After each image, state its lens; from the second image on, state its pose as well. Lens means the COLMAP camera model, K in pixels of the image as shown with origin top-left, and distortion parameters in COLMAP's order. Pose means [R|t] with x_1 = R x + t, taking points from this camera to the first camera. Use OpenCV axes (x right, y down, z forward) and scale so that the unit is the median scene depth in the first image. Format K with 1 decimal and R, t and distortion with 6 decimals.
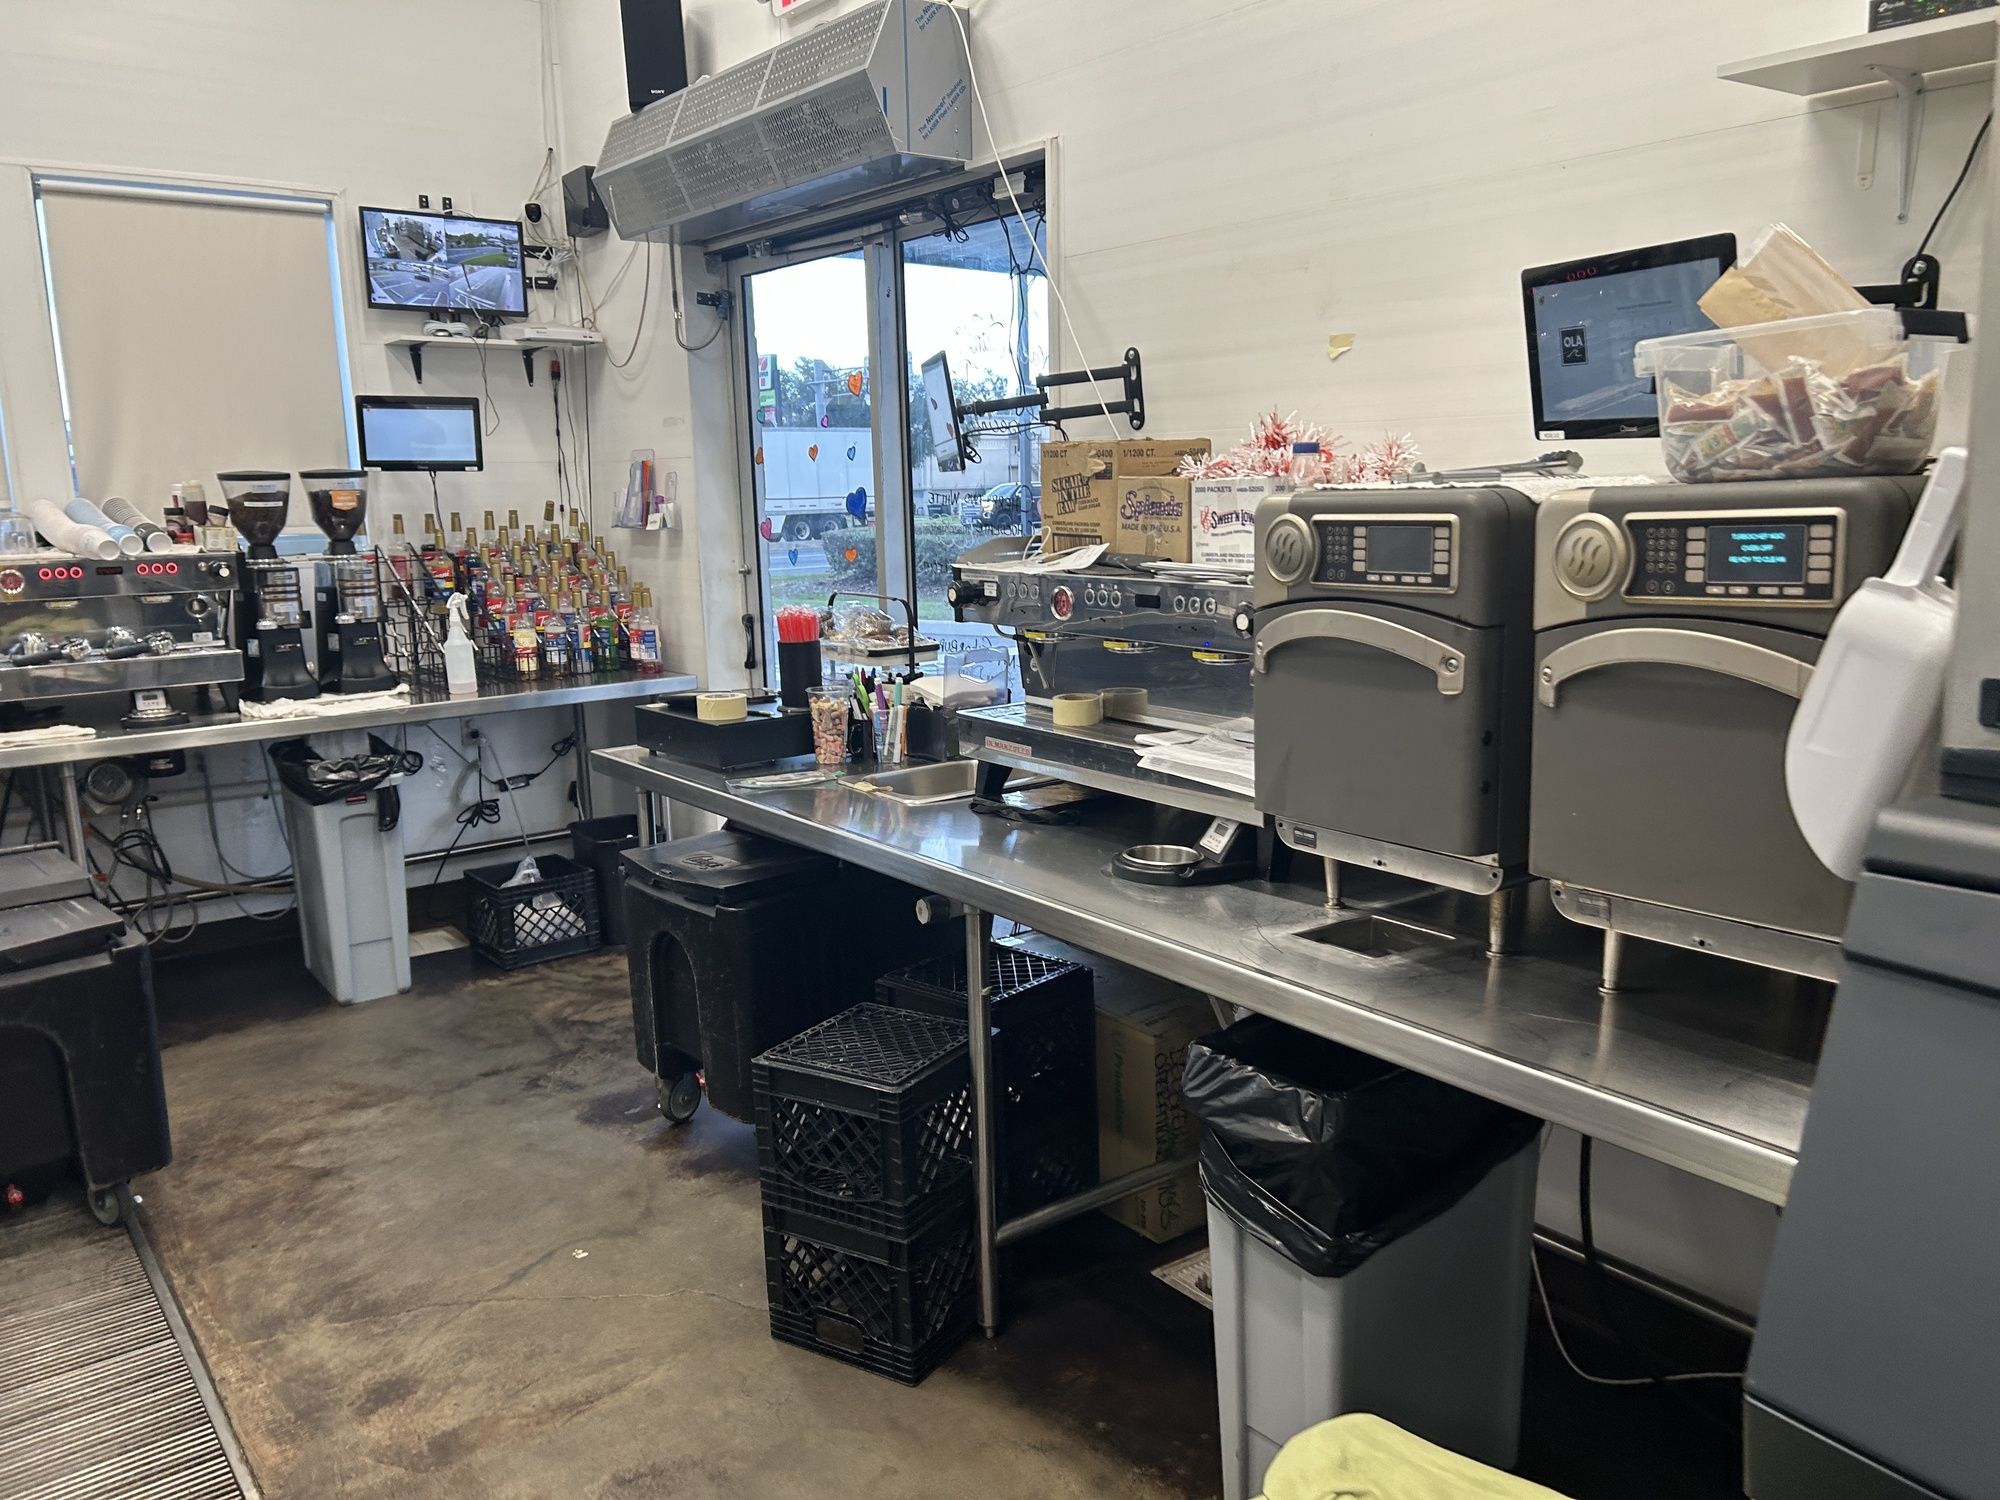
lens RADIAL K [[1527.5, 0, 1037.8], [0, 1527.5, 763.2], [0, 0, 1]] dist [0.035693, -0.035013]
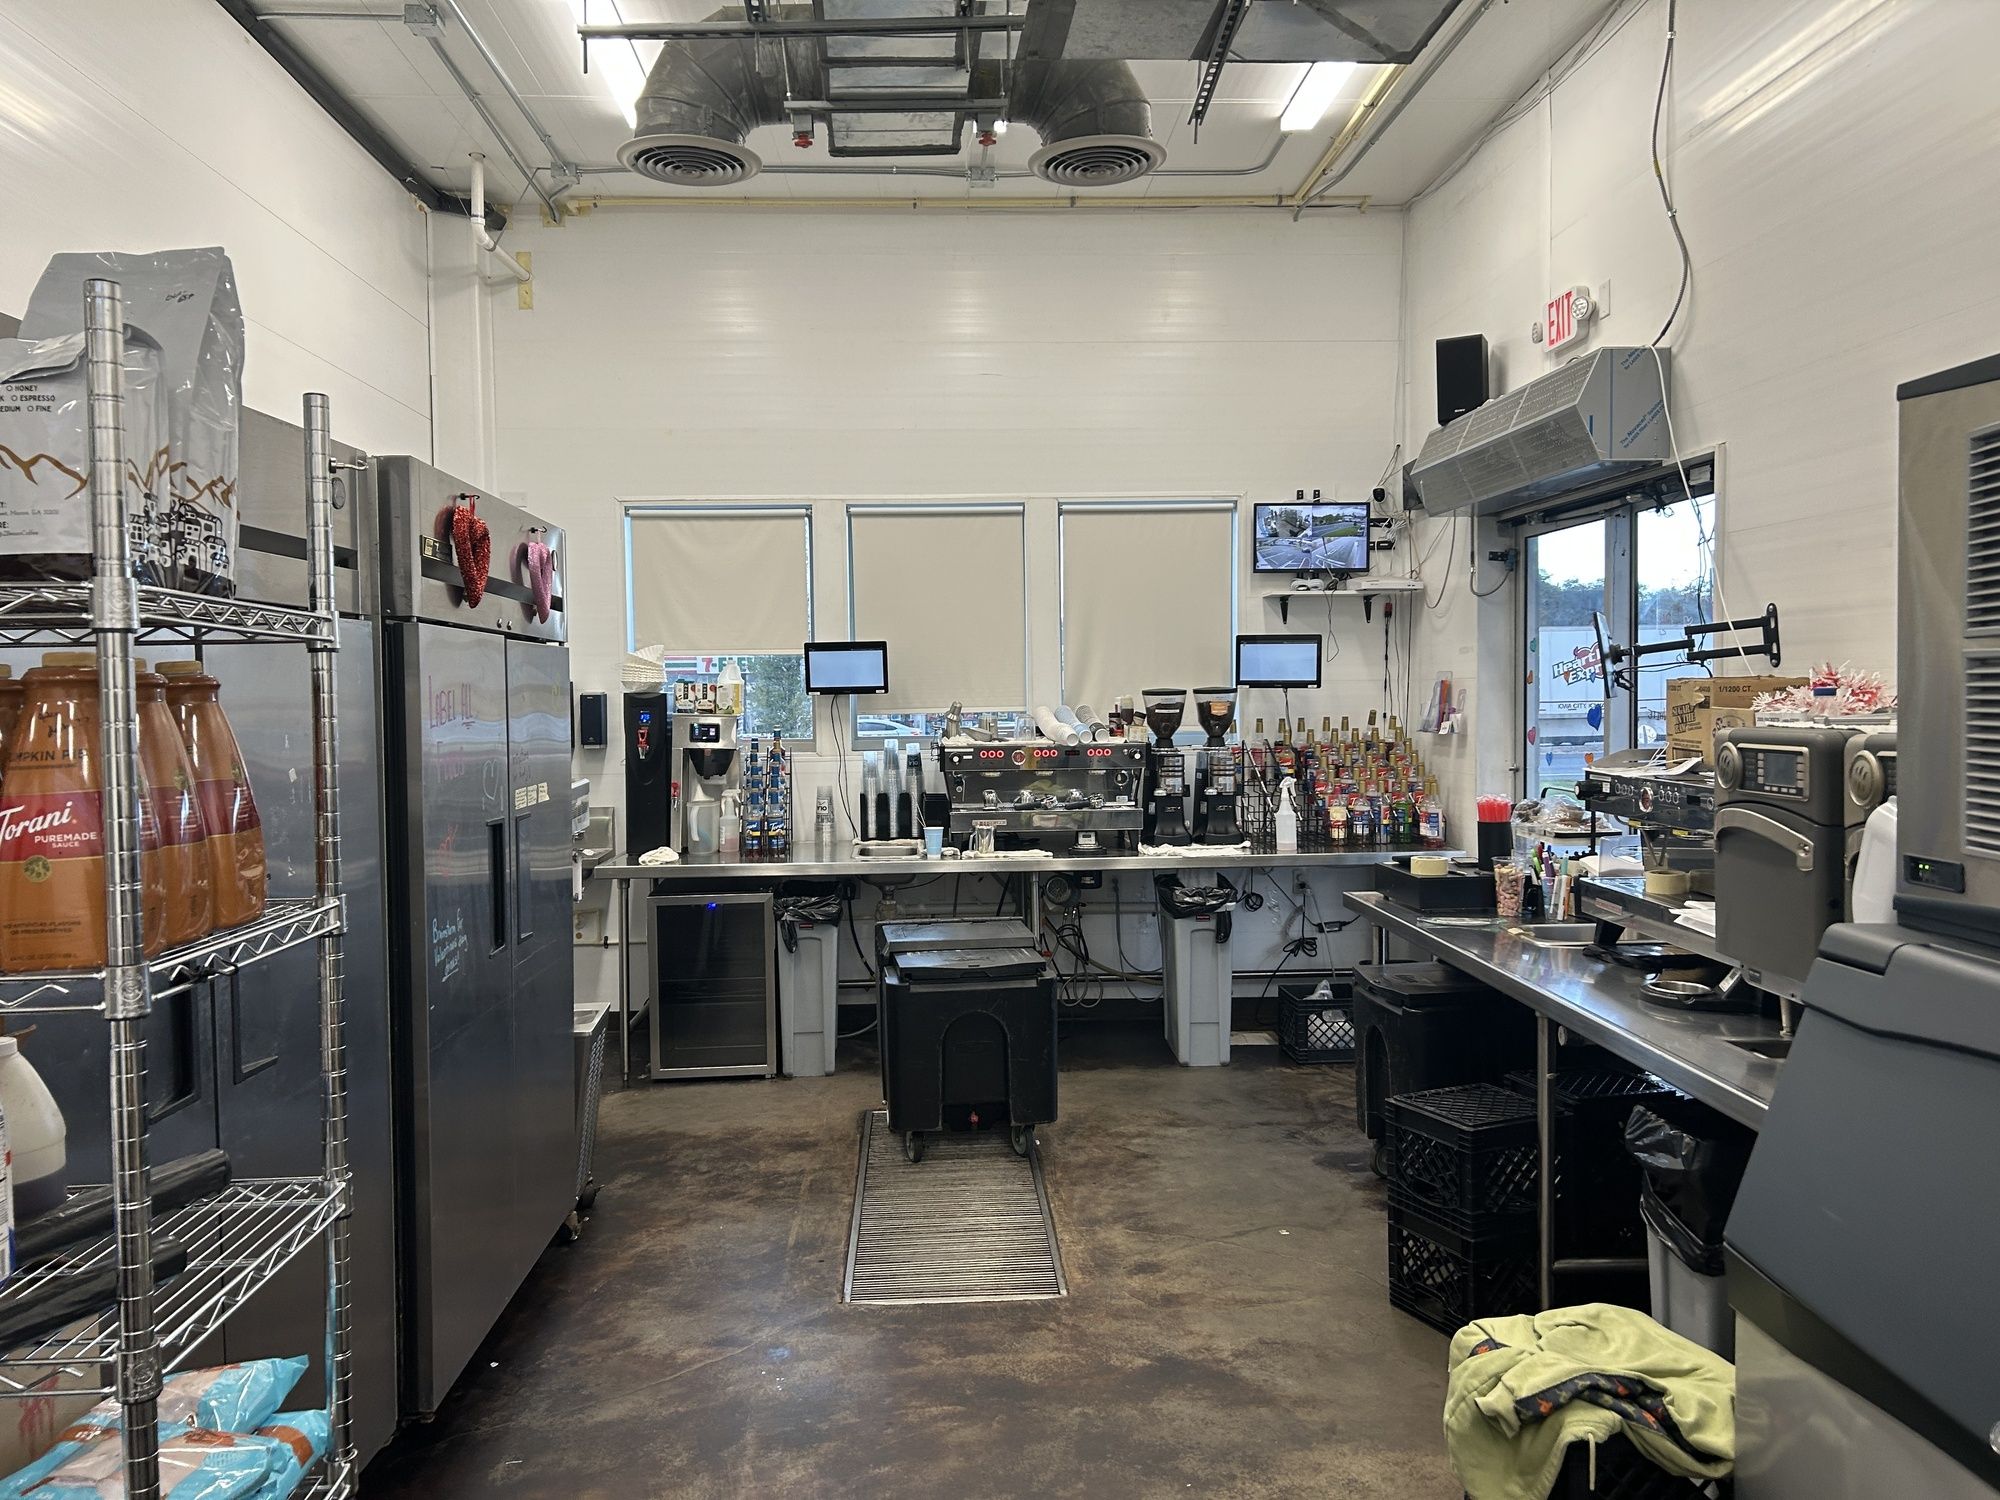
lens RADIAL K [[1519.7, 0, 968.5], [0, 1519.7, 746.5], [0, 0, 1]] dist [0.120312, -0.001879]
pose [[0.804772, 0.031904, -0.592726, 0.201891], [-0.112220, 0.988725, -0.099148, 0.029666], [0.582880, 0.146307, 0.799278, -0.261057]]
